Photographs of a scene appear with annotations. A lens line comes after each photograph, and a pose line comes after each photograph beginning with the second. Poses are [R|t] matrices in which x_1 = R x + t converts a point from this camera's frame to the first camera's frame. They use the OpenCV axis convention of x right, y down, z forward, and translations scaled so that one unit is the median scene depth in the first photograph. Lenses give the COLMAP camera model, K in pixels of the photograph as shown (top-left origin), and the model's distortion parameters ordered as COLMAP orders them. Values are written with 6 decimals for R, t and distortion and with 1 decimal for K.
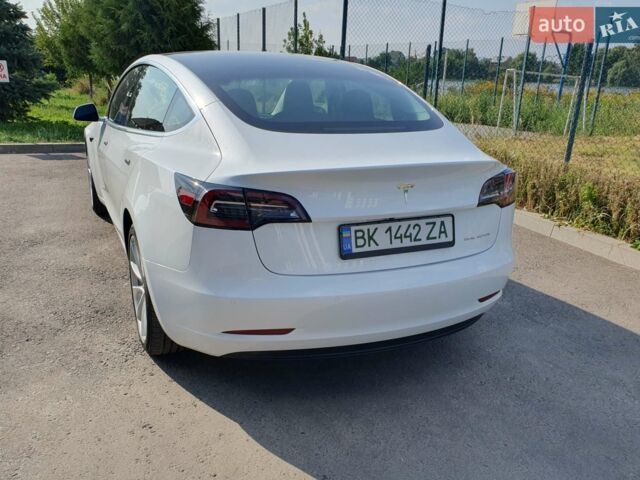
lens RADIAL K [[571.7, 0, 323.8], [0, 571.7, 259.1], [0, 0, 1]] dist [0.003801, 0.016720]
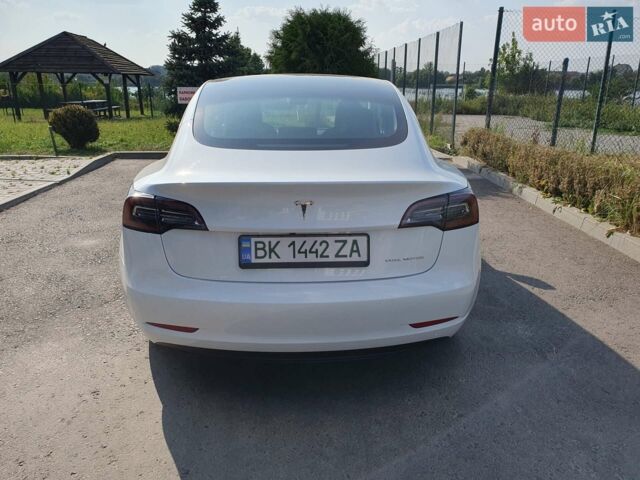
lens RADIAL K [[518.3, 0, 322.3], [0, 518.3, 228.7], [0, 0, 1]] dist [0.007726, 0.006784]
pose [[0.931466, 0.074382, -0.356144, 0.485907], [-0.093625, 0.994917, -0.037077, -0.048388], [0.351576, 0.067880, 0.933695, 0.145560]]
